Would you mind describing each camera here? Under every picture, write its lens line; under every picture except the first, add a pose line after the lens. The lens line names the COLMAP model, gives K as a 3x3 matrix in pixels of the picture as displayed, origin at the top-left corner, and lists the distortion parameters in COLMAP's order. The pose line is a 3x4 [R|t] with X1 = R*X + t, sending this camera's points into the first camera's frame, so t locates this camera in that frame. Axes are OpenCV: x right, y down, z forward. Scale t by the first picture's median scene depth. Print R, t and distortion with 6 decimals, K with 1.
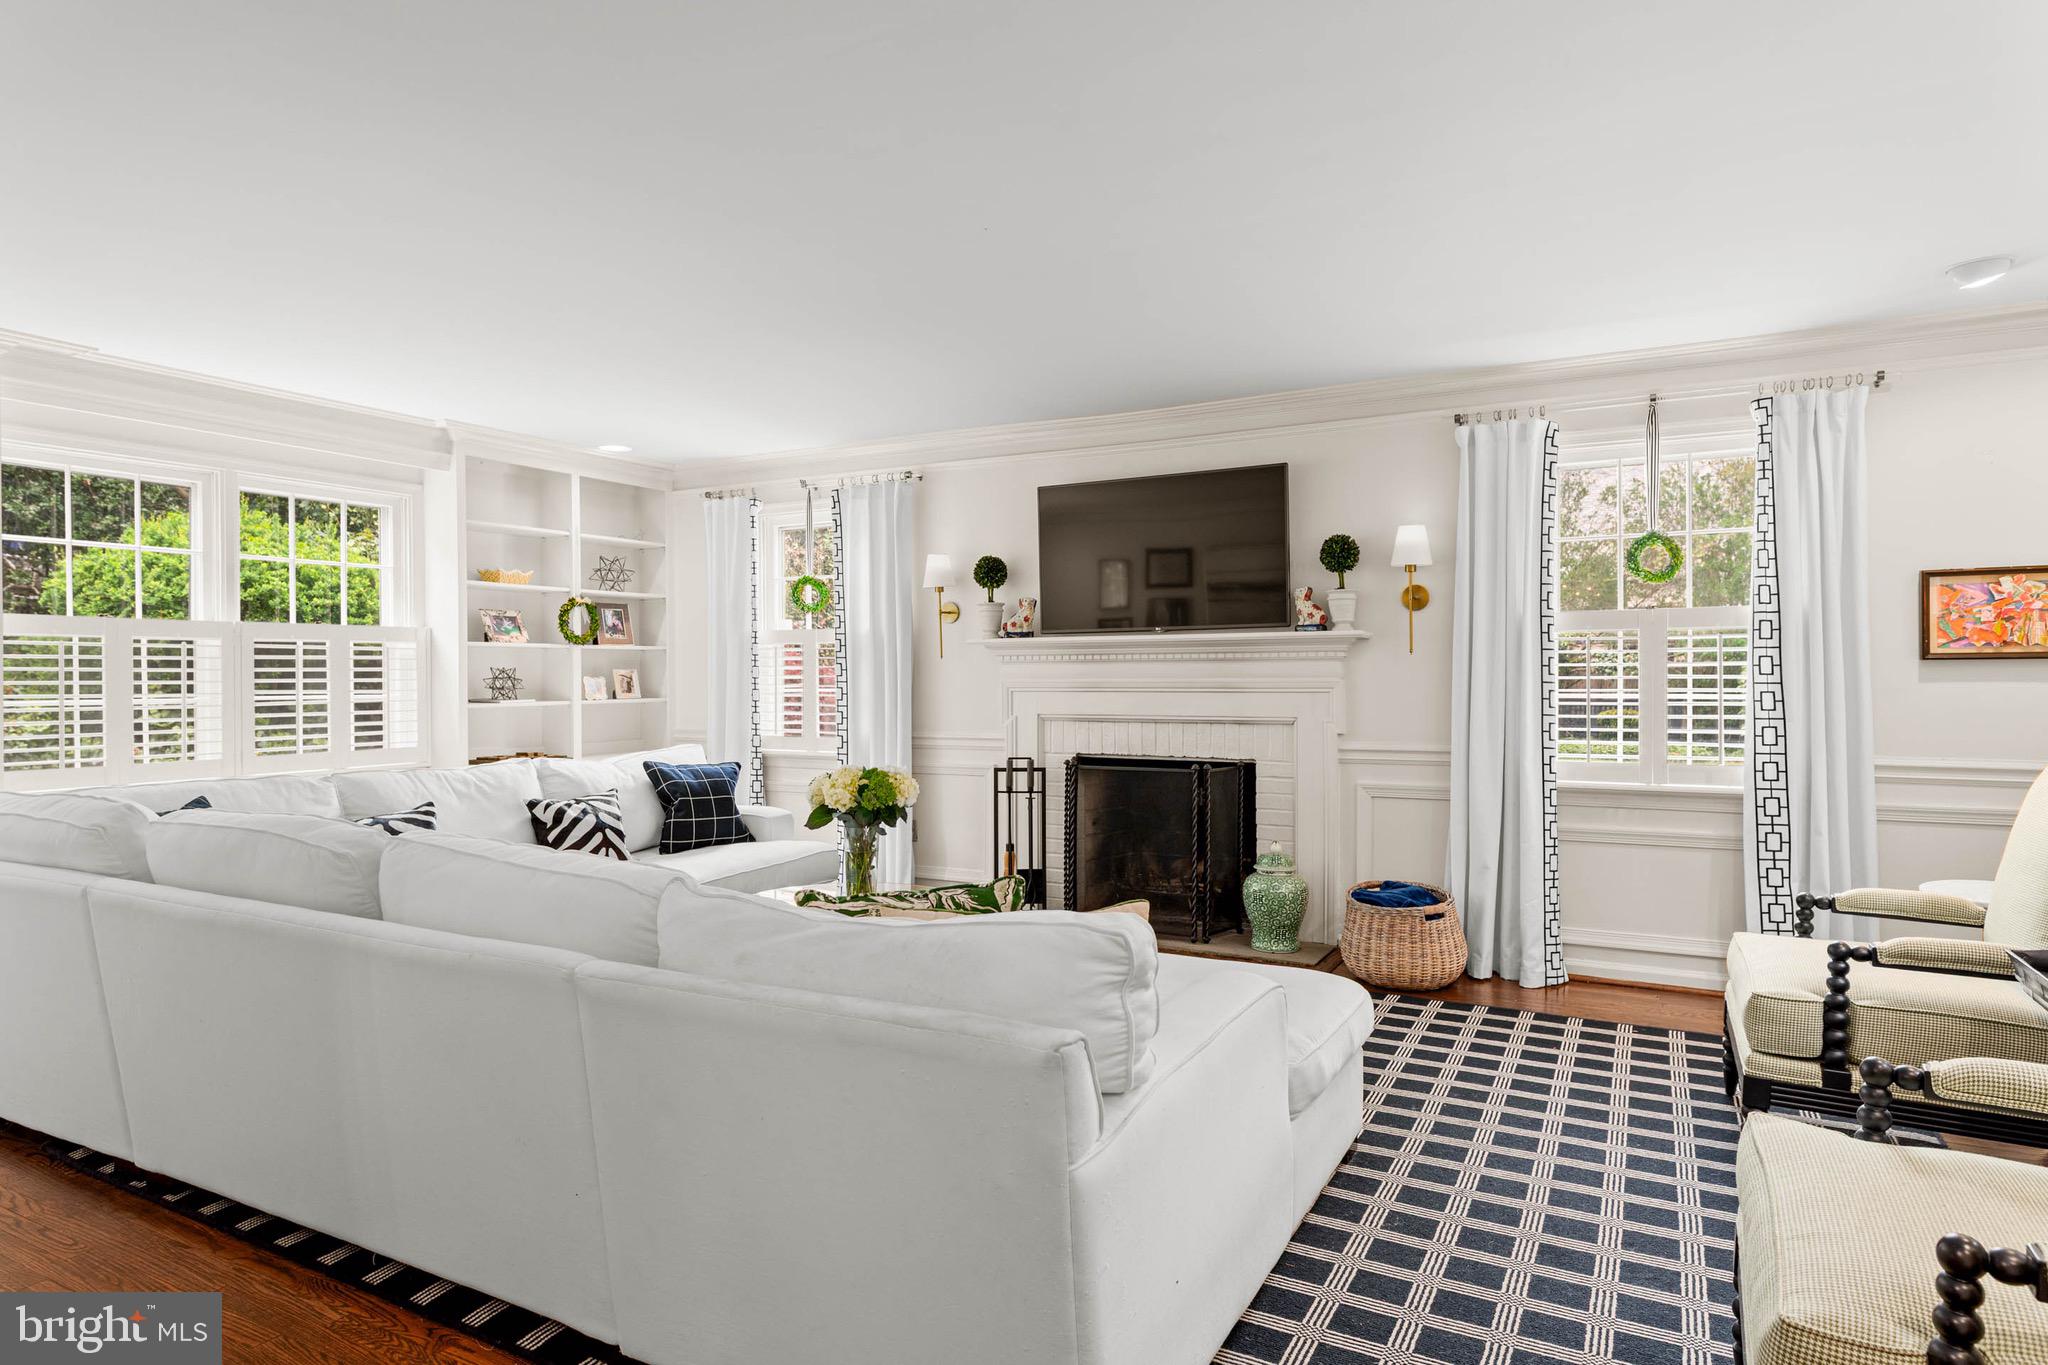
lens RADIAL K [[1250.5, 0, 1024.0], [0, 1250.5, 682.5], [0, 0, 1]] dist [-0.002767, -0.000168]
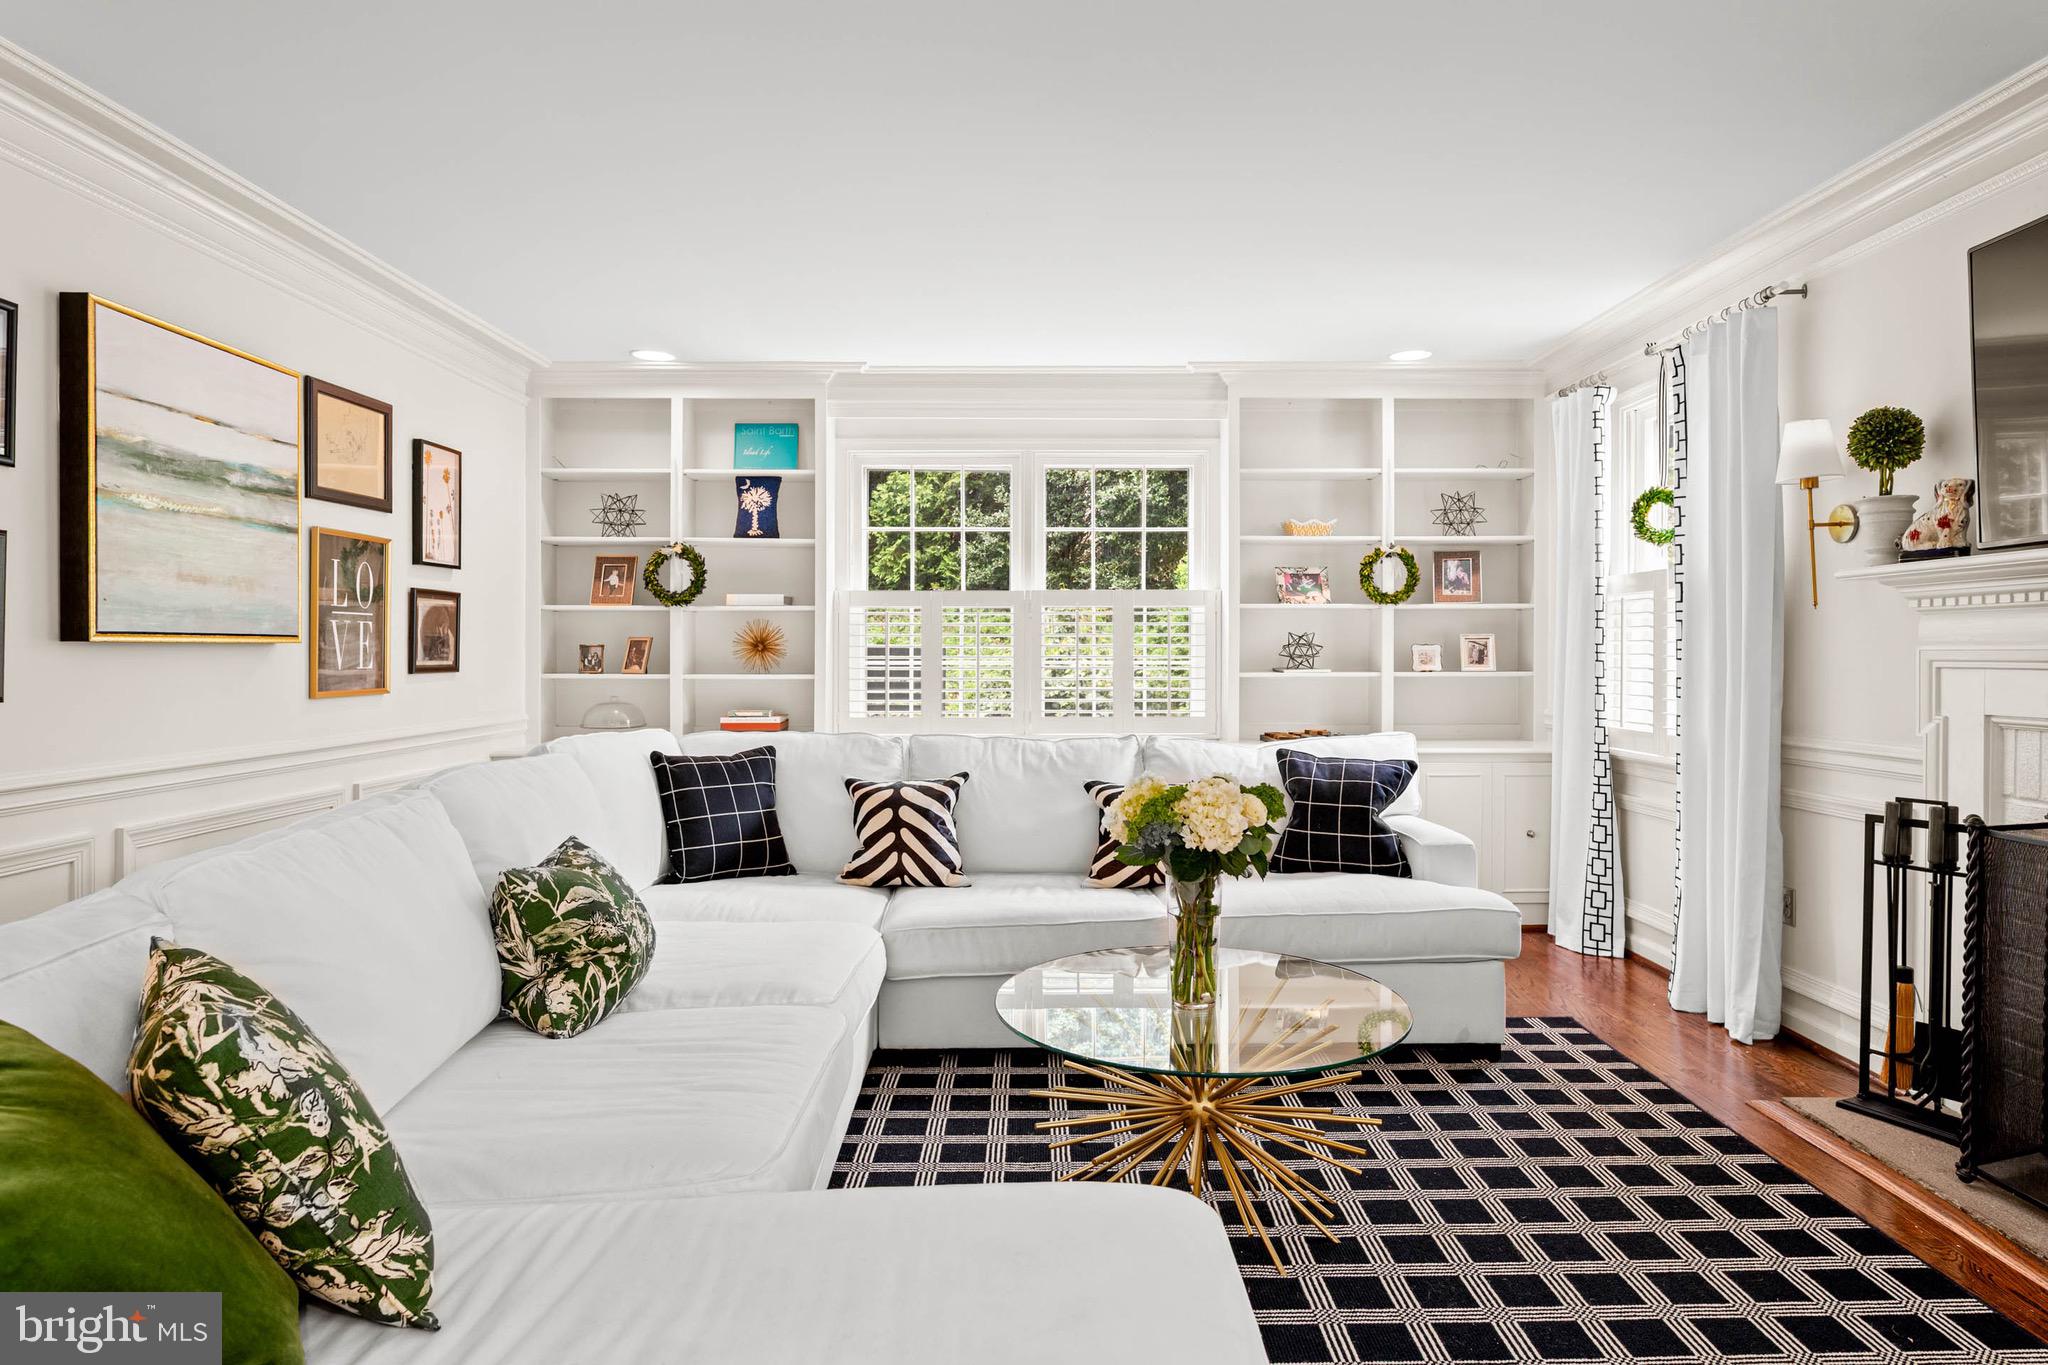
lens RADIAL K [[1178.2, 0, 1024.0], [0, 1178.2, 682.5], [0, 0, 1]] dist [0.000273, -0.000197]
pose [[0.489861, 0.026597, -0.871394, 0.222334], [-0.005393, 0.999608, 0.027479, 0.001727], [0.871784, -0.008761, 0.489813, 0.439028]]
